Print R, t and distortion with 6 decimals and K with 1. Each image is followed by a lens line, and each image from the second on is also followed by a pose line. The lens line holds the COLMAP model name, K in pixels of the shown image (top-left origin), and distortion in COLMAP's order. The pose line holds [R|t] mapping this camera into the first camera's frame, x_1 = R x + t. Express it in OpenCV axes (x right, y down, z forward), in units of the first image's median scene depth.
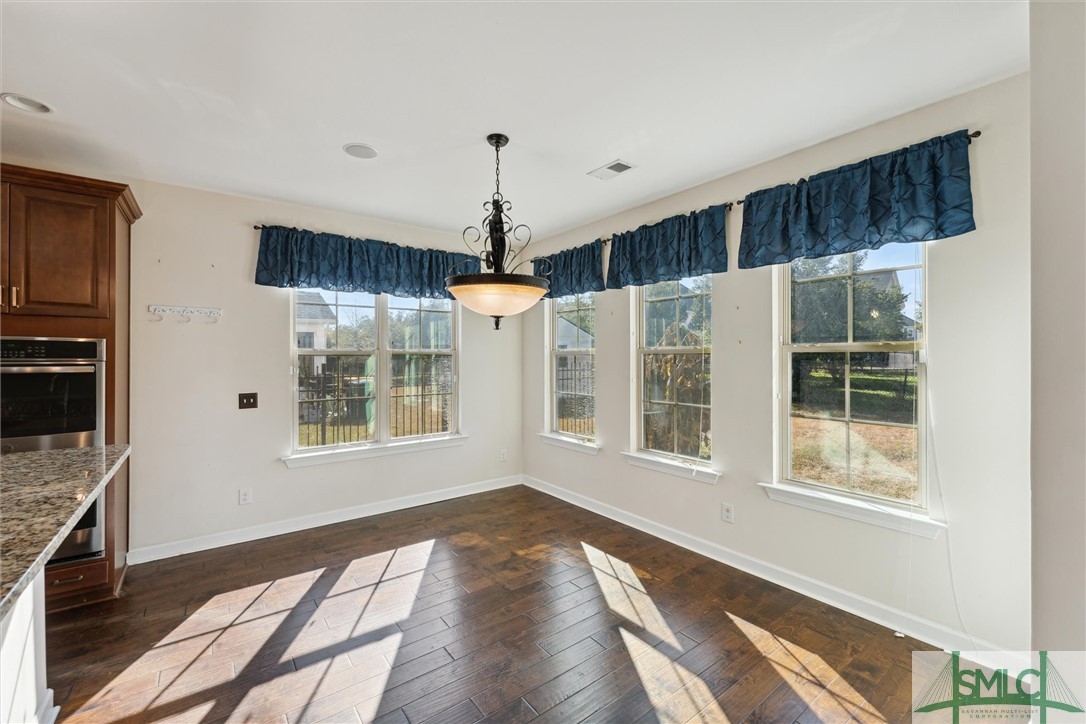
lens RADIAL K [[445.9, 0, 539.1], [0, 445.9, 360.4], [0, 0, 1]] dist [-0.003382, -0.000233]
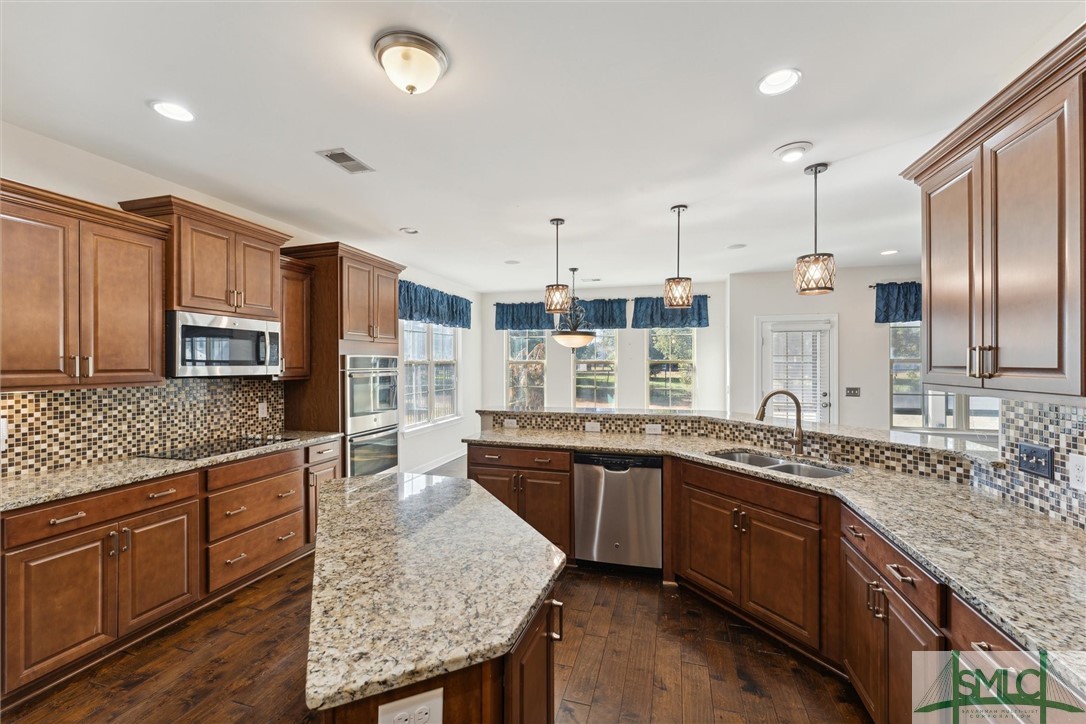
lens RADIAL K [[445.9, 0, 538.7], [0, 445.9, 362.4], [0, 0, 1]] dist [-0.003382, -0.000233]
pose [[0.812334, 0.000806, 0.583191, -1.333572], [0.000453, 0.999998, -0.002013, -0.019158], [-0.583192, 0.001899, 0.812332, -0.631052]]
